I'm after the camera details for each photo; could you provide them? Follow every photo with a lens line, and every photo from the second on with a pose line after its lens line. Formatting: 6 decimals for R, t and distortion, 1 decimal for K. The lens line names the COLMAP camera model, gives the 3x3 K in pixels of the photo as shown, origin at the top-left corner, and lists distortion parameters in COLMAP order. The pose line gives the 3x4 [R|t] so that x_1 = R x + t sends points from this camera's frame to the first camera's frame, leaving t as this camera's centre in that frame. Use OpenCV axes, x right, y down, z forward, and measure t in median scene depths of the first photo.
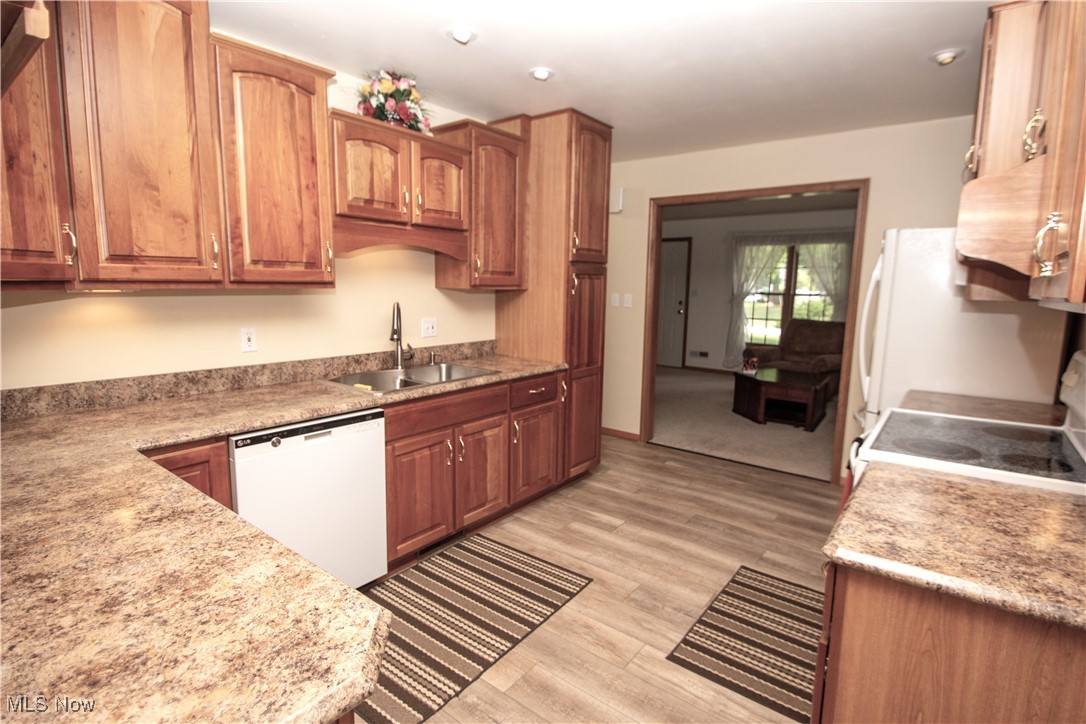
lens RADIAL K [[546.7, 0, 542.3], [0, 546.7, 357.6], [0, 0, 1]] dist [-0.000322, -0.000064]
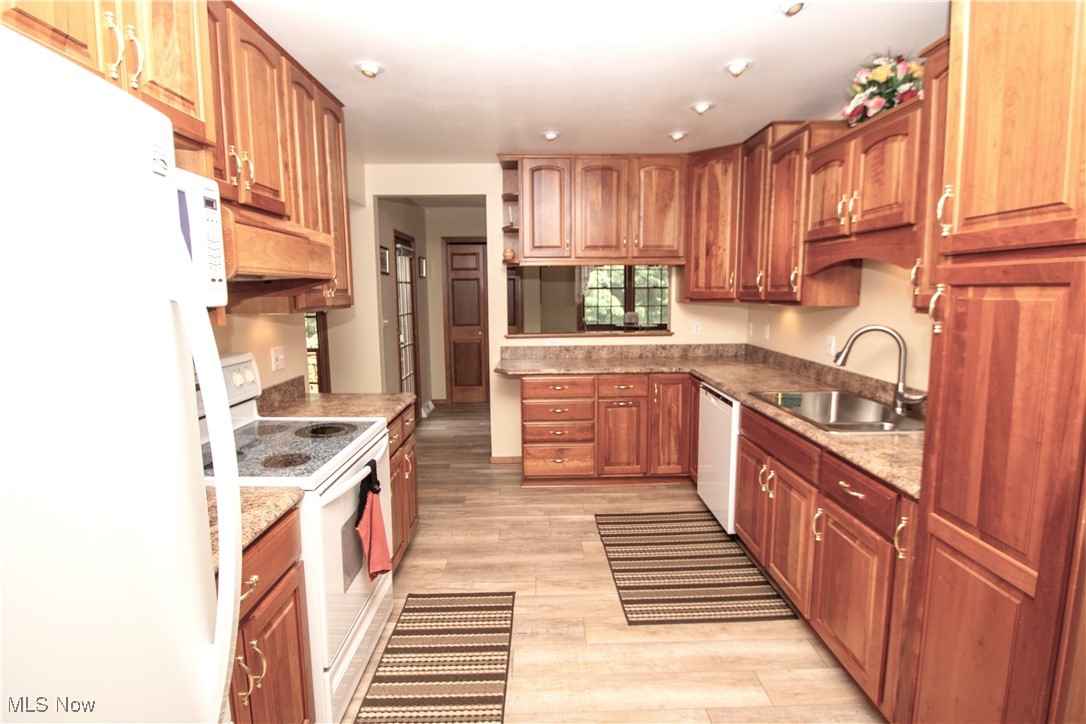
lens RADIAL K [[502.9, 0, 543.9], [0, 502.9, 357.5], [0, 0, 1]] dist [-0.000072, -0.000036]
pose [[-0.779662, 0.072812, -0.621953, 0.751421], [-0.089933, 0.969901, 0.226284, -0.223136], [0.619709, 0.232359, -0.749647, 1.556617]]
